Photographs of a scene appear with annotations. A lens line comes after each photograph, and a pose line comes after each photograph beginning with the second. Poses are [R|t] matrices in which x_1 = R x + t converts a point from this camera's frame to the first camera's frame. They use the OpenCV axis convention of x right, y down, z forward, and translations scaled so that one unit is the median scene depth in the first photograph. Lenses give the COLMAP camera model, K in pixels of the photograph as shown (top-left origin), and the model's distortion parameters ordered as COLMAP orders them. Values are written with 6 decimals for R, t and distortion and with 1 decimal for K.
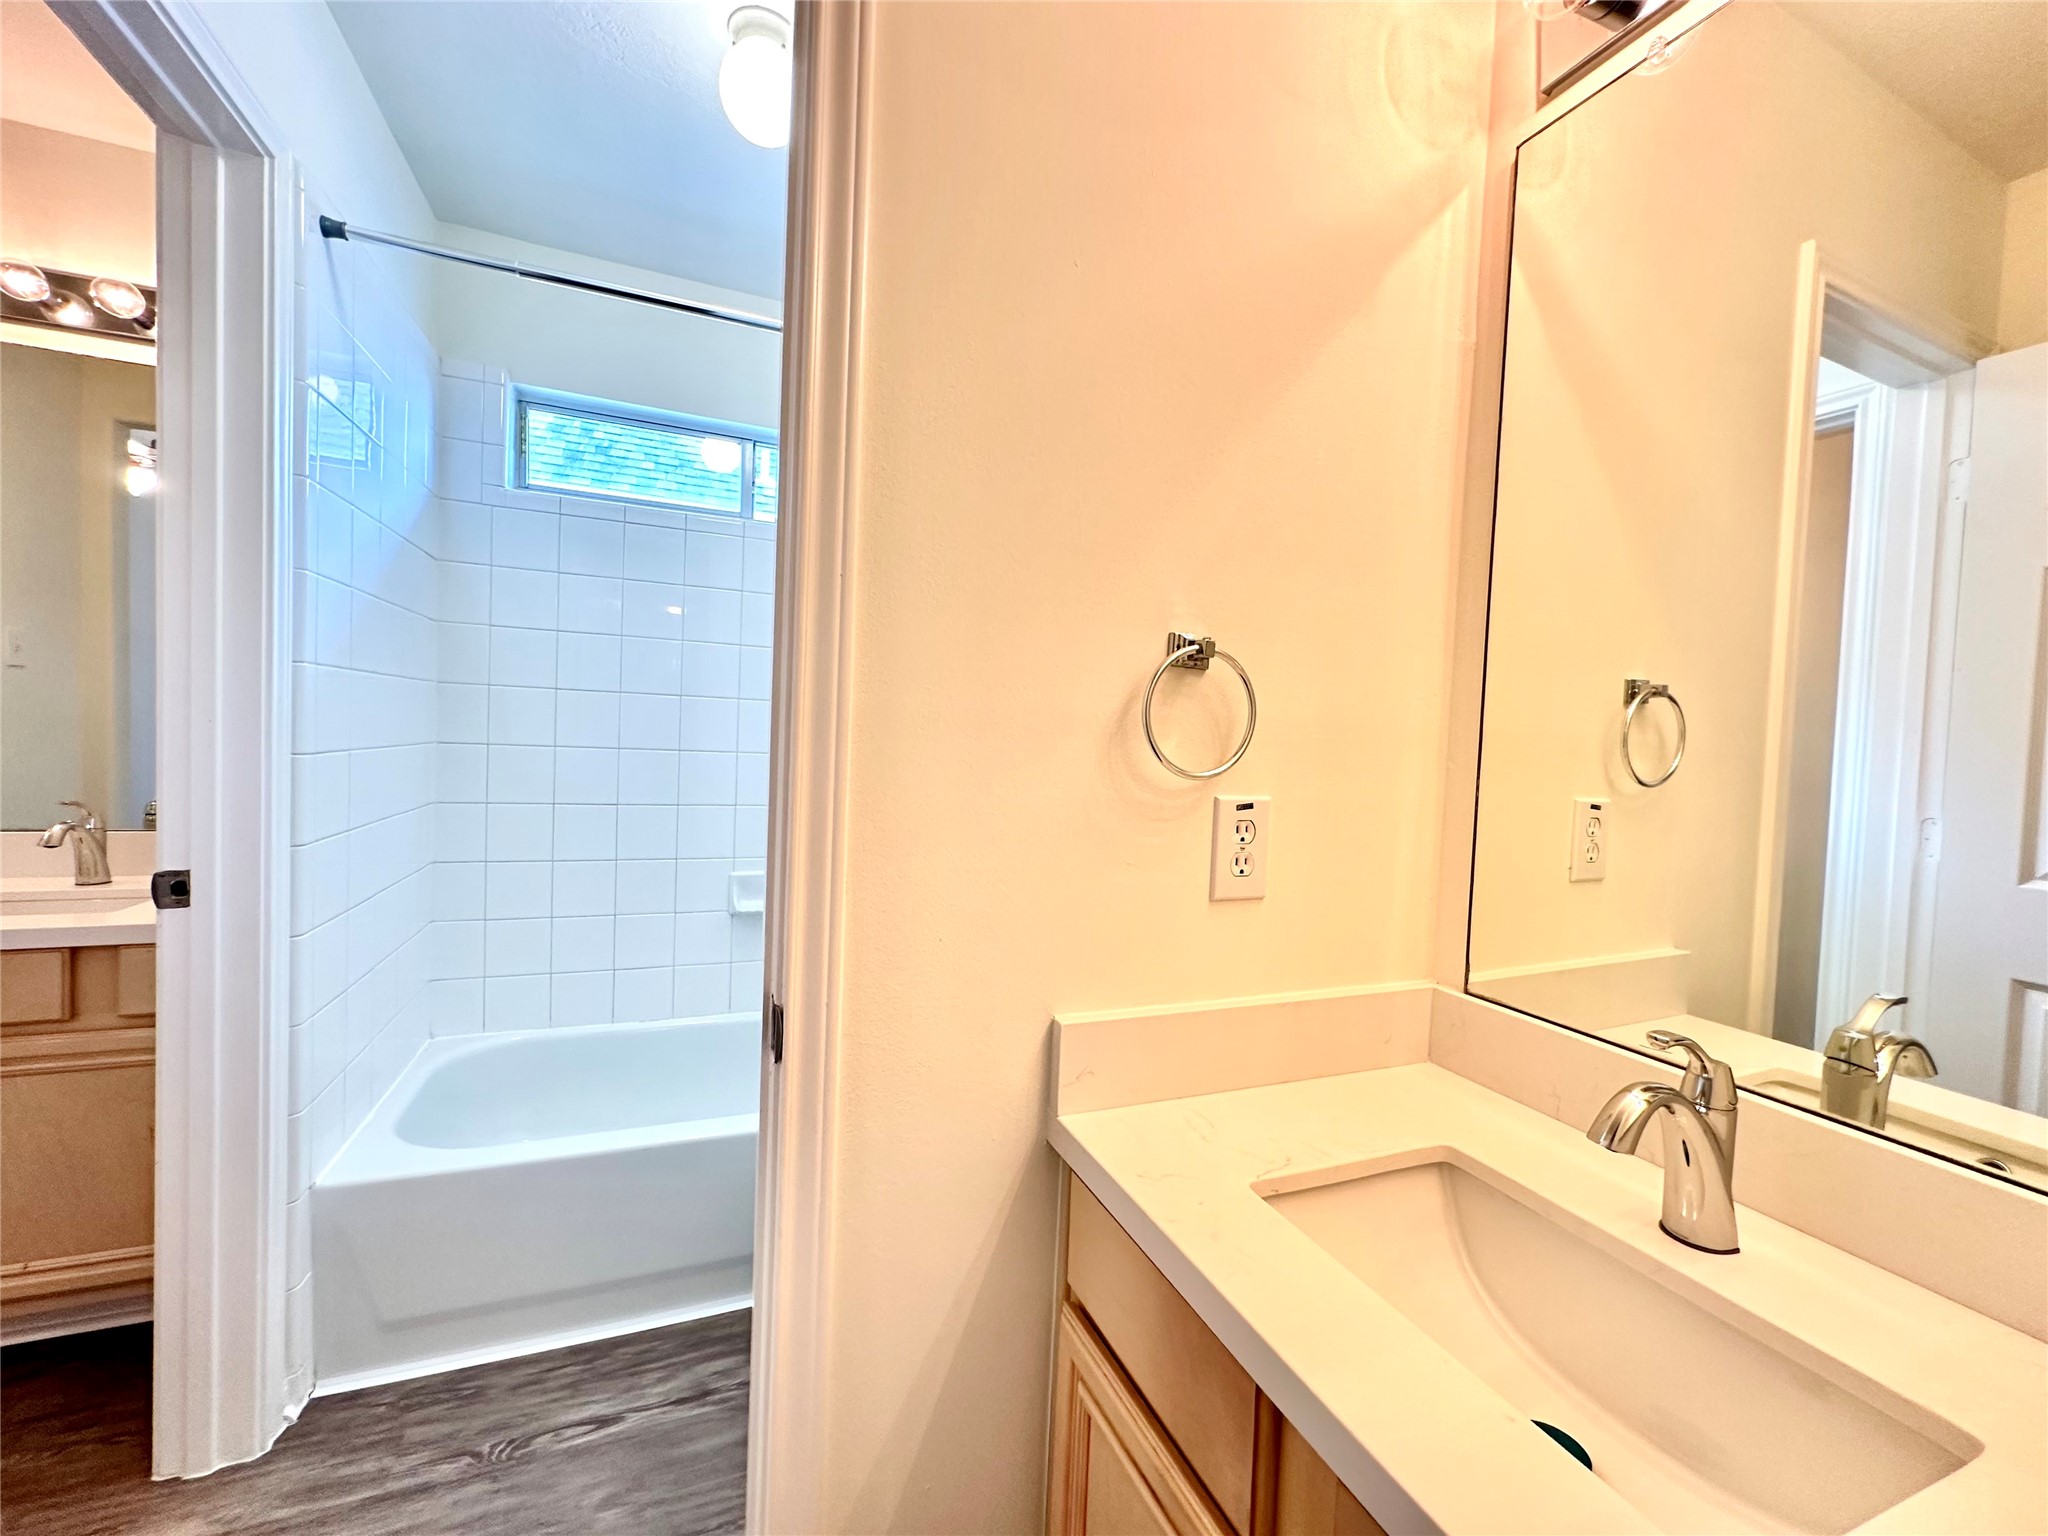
lens RADIAL K [[817.5, 0, 1024.6], [0, 817.5, 767.7], [0, 0, 1]] dist [-0.003071, 0.001152]
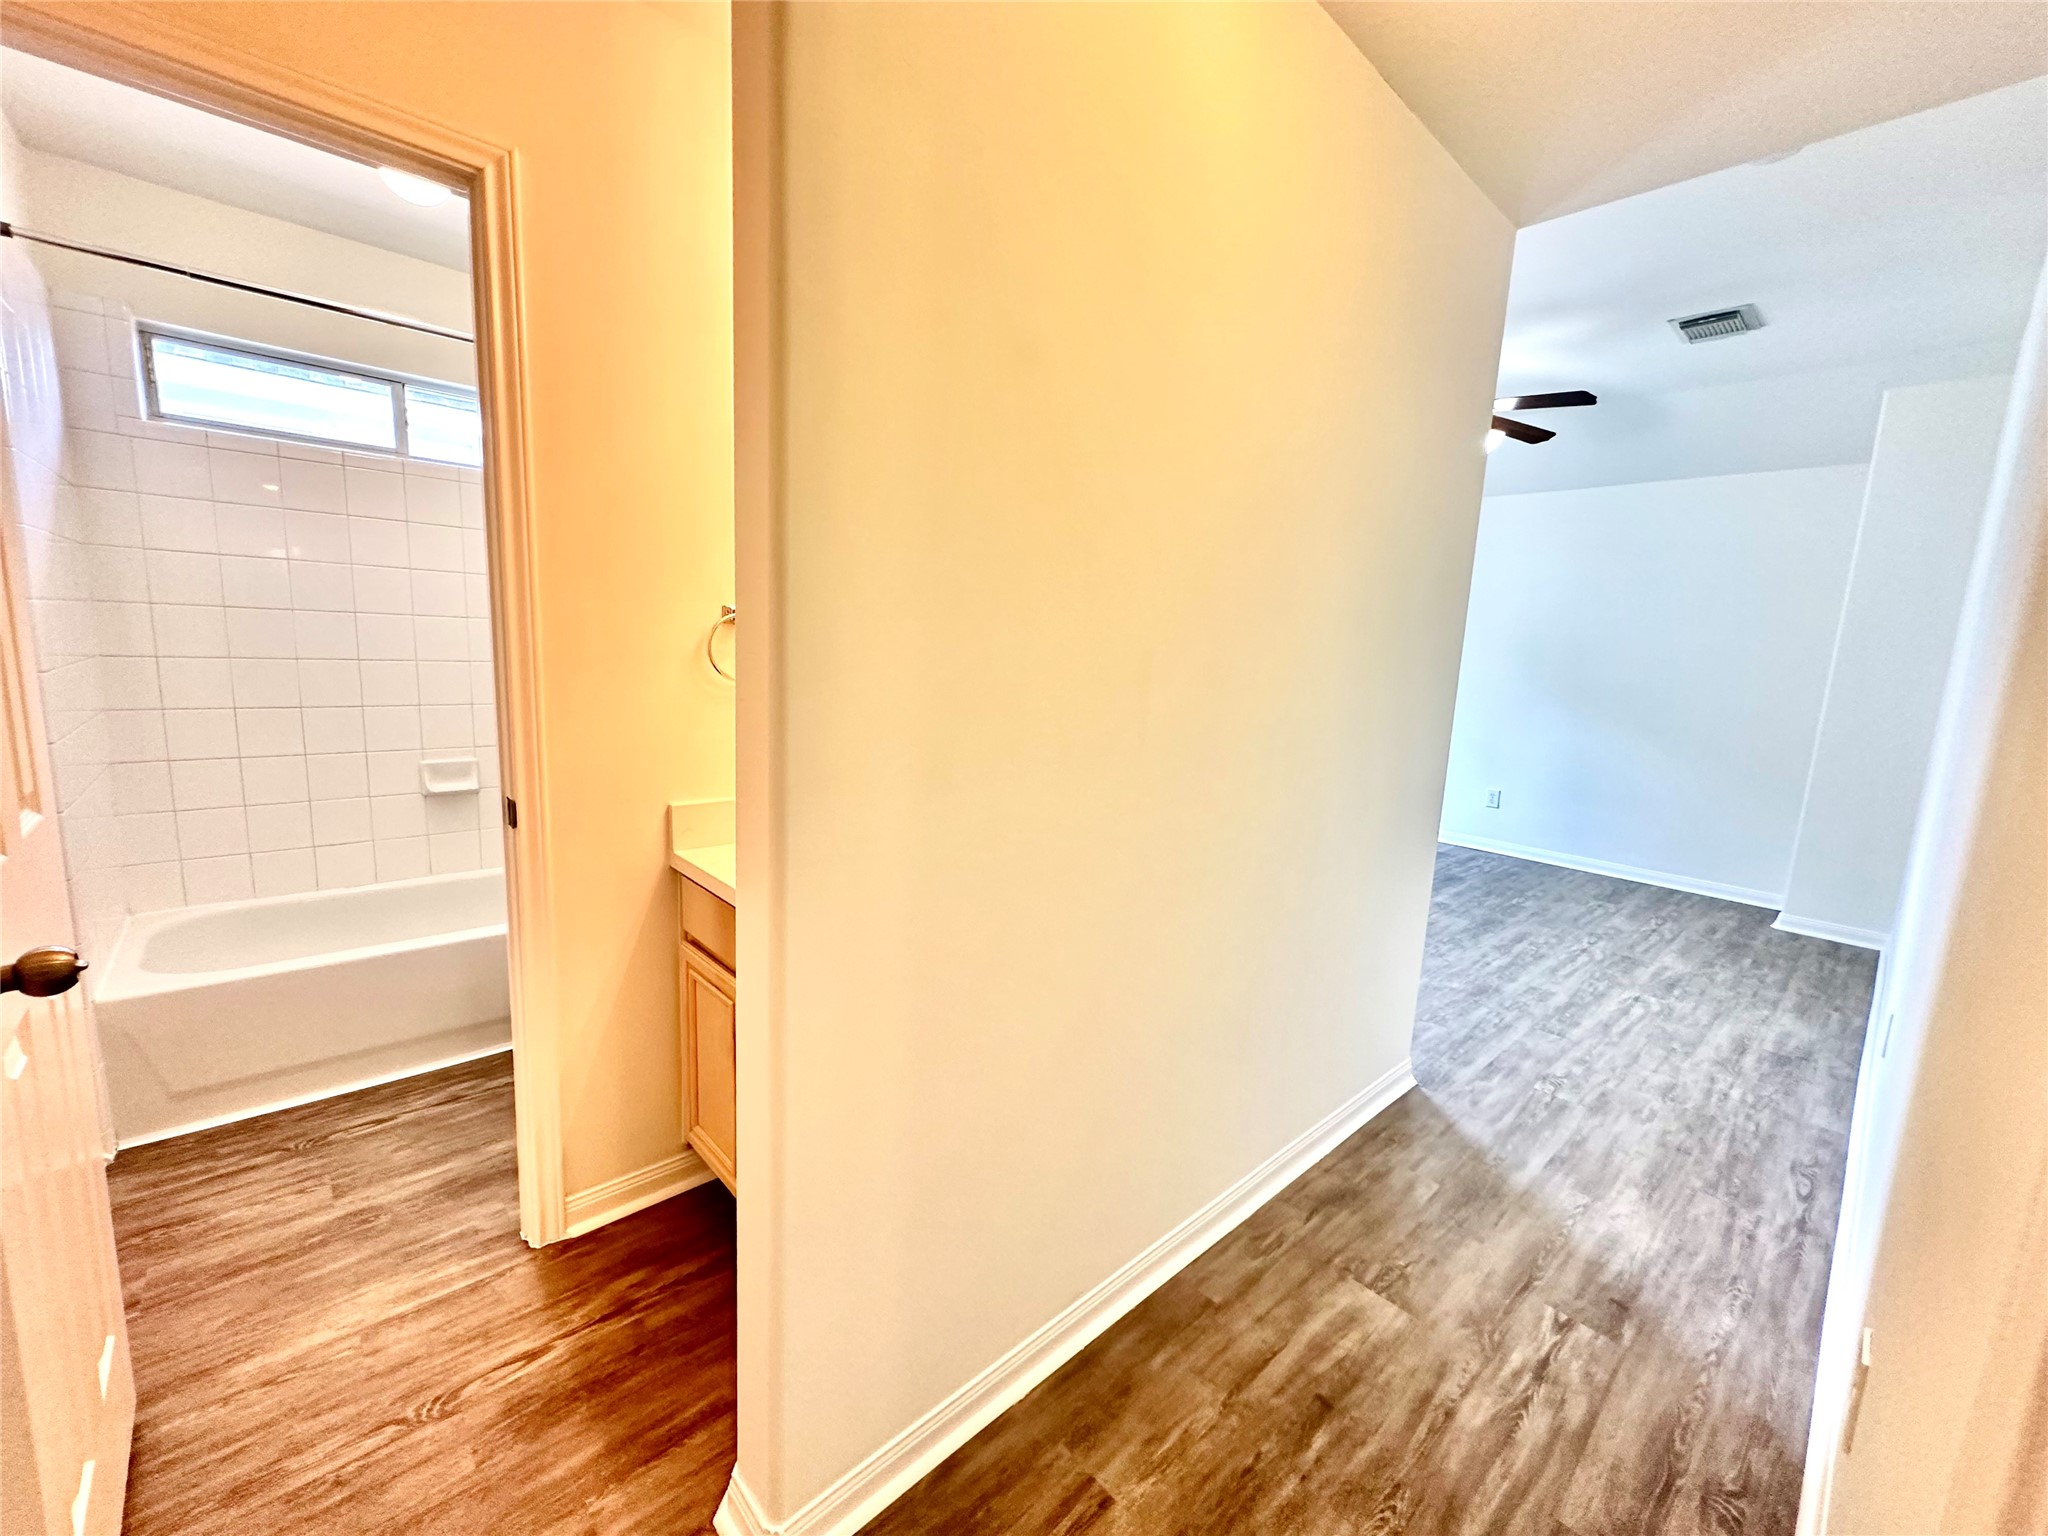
lens RADIAL K [[817.5, 0, 1025.8], [0, 817.5, 761.3], [0, 0, 1]] dist [-0.003071, 0.001152]
pose [[0.938407, -0.053415, 0.341377, 0.110628], [0.011299, 0.992194, 0.124188, -0.019255], [-0.345346, -0.112682, 0.931686, -0.705748]]
